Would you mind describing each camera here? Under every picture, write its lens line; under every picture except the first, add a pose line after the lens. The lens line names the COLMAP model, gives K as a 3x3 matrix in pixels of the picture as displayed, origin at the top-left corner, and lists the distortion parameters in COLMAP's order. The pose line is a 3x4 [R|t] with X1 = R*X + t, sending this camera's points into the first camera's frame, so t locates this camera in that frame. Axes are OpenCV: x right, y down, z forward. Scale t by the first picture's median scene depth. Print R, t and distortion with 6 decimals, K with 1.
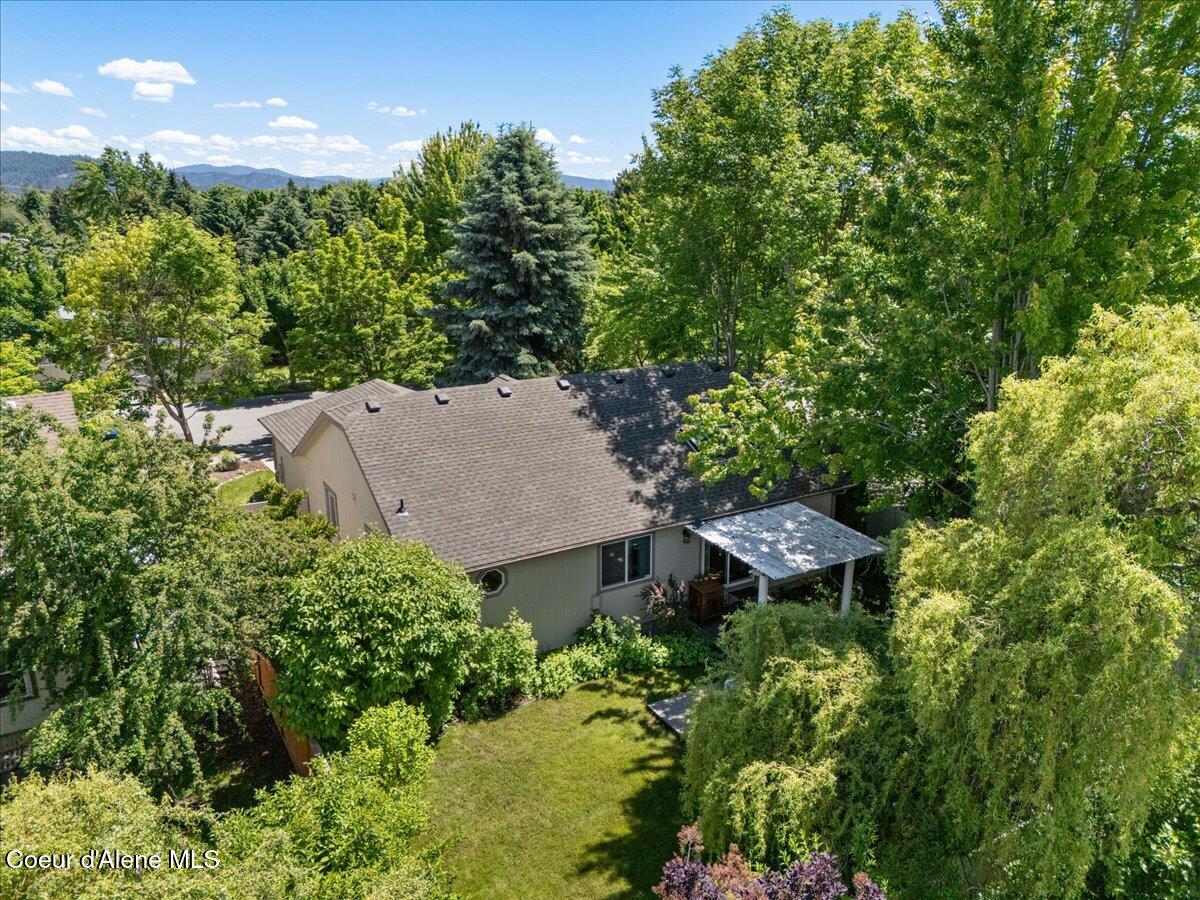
lens RADIAL K [[881.3, 0, 594.4], [0, 881.3, 444.6], [0, 0, 1]] dist [0.076979, -0.068295]
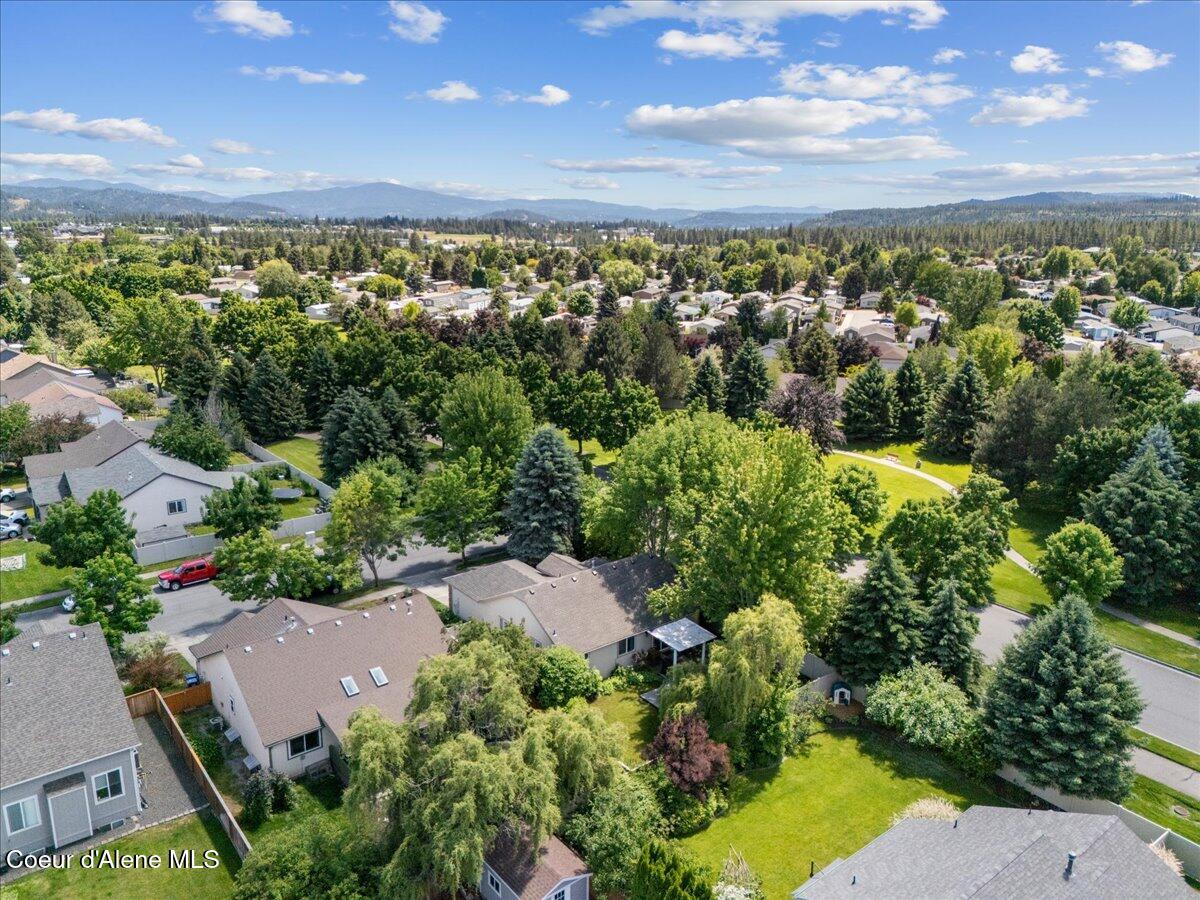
lens RADIAL K [[881.3, 0, 608.8], [0, 881.3, 451.2], [0, 0, 1]] dist [0.076979, -0.068295]
pose [[0.988862, -0.022830, 0.147075, -0.437555], [0.024390, 0.999664, -0.008816, -0.480762], [-0.146824, 0.012305, 0.989086, -1.855619]]
